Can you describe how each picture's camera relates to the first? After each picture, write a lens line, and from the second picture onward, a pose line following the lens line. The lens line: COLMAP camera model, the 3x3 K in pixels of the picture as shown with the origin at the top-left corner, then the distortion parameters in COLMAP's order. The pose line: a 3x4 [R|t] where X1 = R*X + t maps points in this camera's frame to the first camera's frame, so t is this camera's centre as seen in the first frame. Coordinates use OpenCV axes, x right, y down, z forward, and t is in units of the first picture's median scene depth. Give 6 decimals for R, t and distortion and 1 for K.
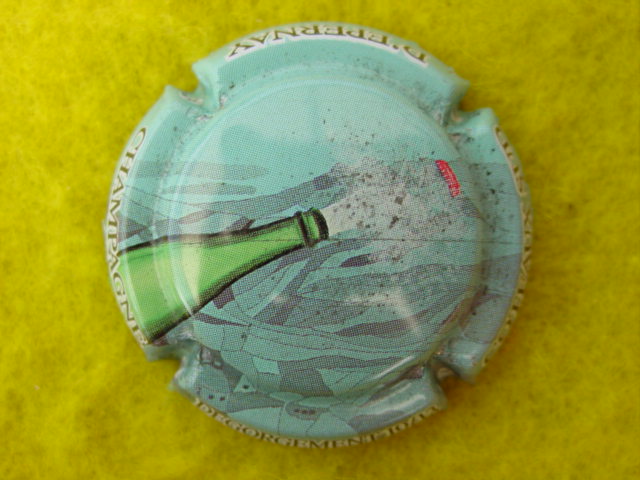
lens RADIAL K [[500.8, 0, 322.1], [0, 500.8, 238.8], [0, 0, 1]] dist [-0.013846, 0.015547]
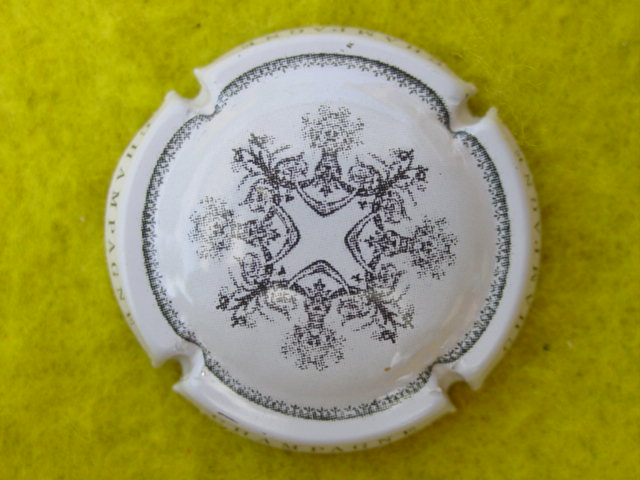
lens RADIAL K [[500.8, 0, 318.9], [0, 500.8, 245.1], [0, 0, 1]] dist [-0.013846, 0.015547]
pose [[0.999912, 0.013294, -0.000224, -0.101966], [-0.013296, 0.999787, -0.015802, 0.357935], [0.000014, 0.015804, 0.999875, 0.012453]]
